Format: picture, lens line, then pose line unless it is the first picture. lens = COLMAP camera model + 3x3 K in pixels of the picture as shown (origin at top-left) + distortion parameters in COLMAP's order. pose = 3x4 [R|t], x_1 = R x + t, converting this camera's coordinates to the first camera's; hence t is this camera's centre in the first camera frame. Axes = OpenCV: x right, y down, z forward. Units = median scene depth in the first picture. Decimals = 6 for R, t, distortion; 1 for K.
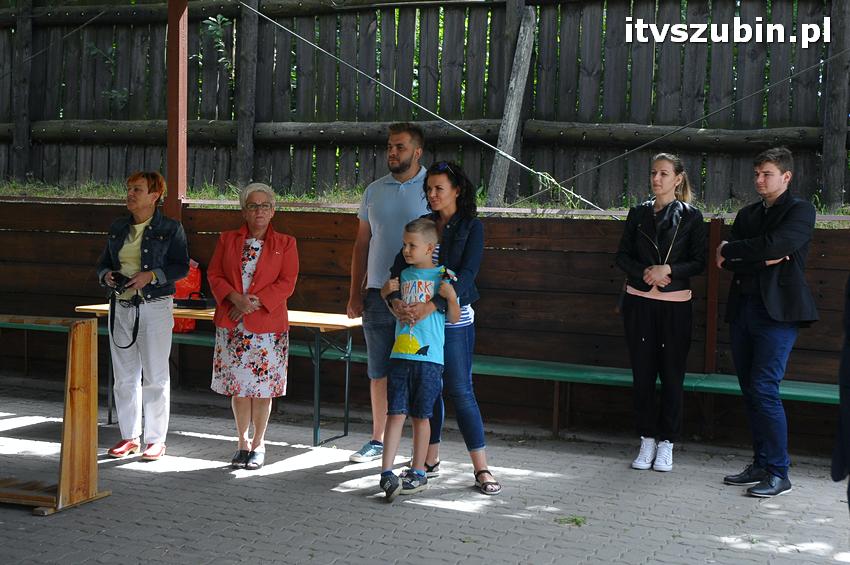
lens RADIAL K [[1355.4, 0, 425.1], [0, 1355.4, 281.8], [0, 0, 1]] dist [0.069444, 0.000000]
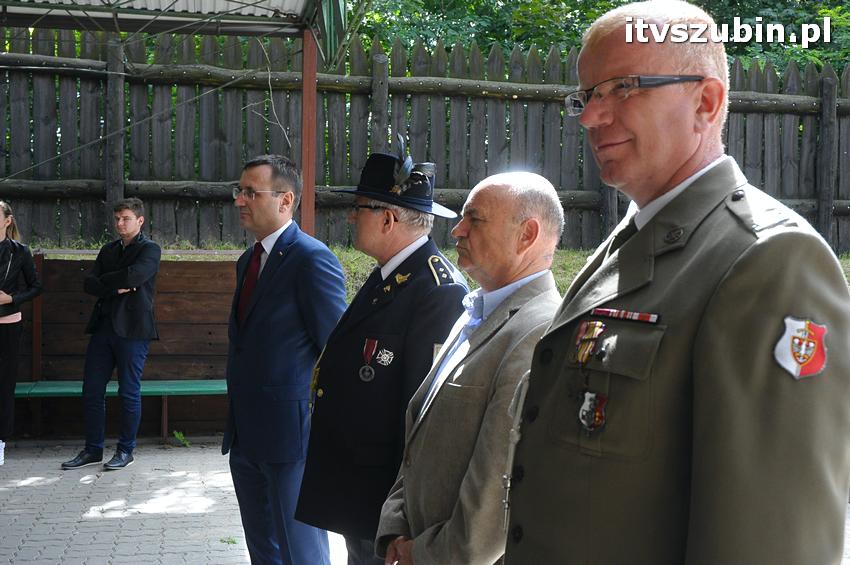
lens RADIAL K [[1061.1, 0, 425.1], [0, 1061.1, 283.2], [0, 0, 1]] dist [-0.024999, 0.000000]
pose [[0.764763, -0.033053, 0.643463, -0.132297], [0.041402, 0.999140, 0.002117, -0.007604], [-0.642980, 0.025022, 0.765474, 0.055244]]
